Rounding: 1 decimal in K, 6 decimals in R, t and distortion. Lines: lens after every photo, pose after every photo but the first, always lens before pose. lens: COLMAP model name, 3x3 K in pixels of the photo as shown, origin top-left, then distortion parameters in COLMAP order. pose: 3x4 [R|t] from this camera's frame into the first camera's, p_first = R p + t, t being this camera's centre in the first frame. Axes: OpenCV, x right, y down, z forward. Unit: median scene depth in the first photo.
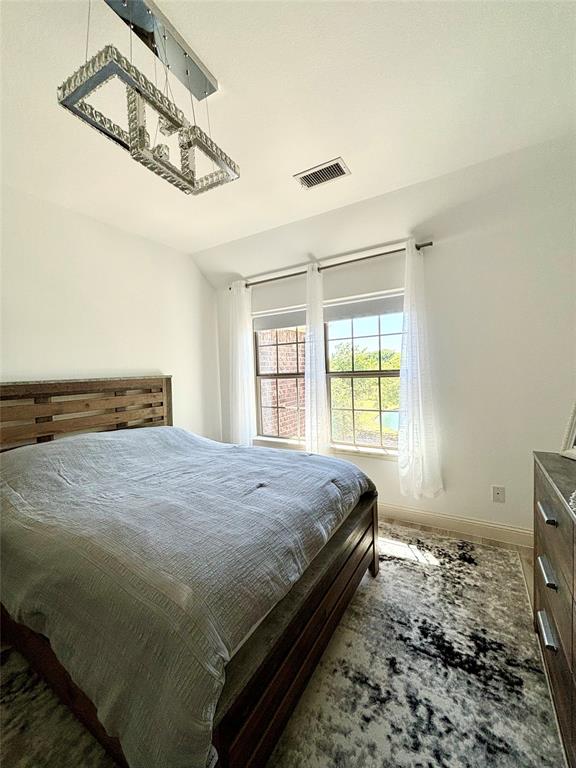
lens RADIAL K [[308.4, 0, 289.2], [0, 308.4, 383.3], [0, 0, 1]] dist [0.000246, 0.000001]
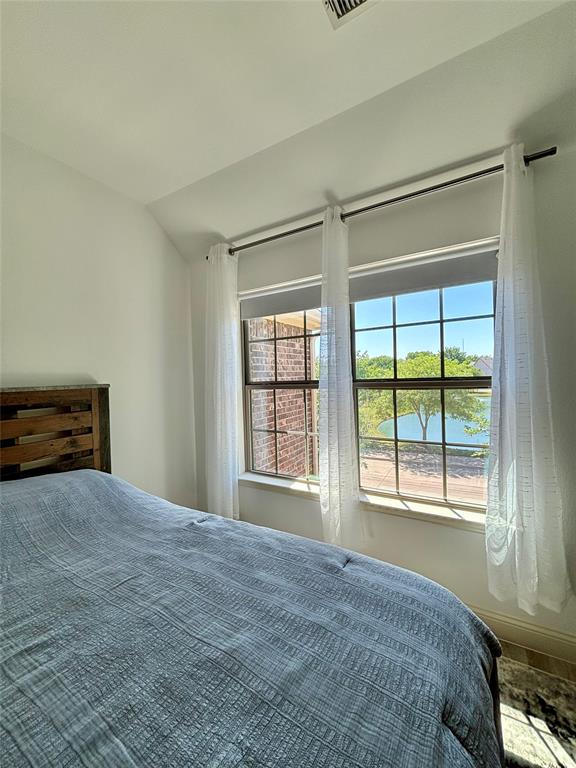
lens RADIAL K [[308.4, 0, 287.7], [0, 308.4, 382.8], [0, 0, 1]] dist [0.000246, 0.000001]
pose [[0.999986, 0.004984, 0.001733, -0.014373], [-0.004944, 0.999733, -0.022556, -0.016036], [-0.001845, 0.022547, 0.999744, 0.366980]]
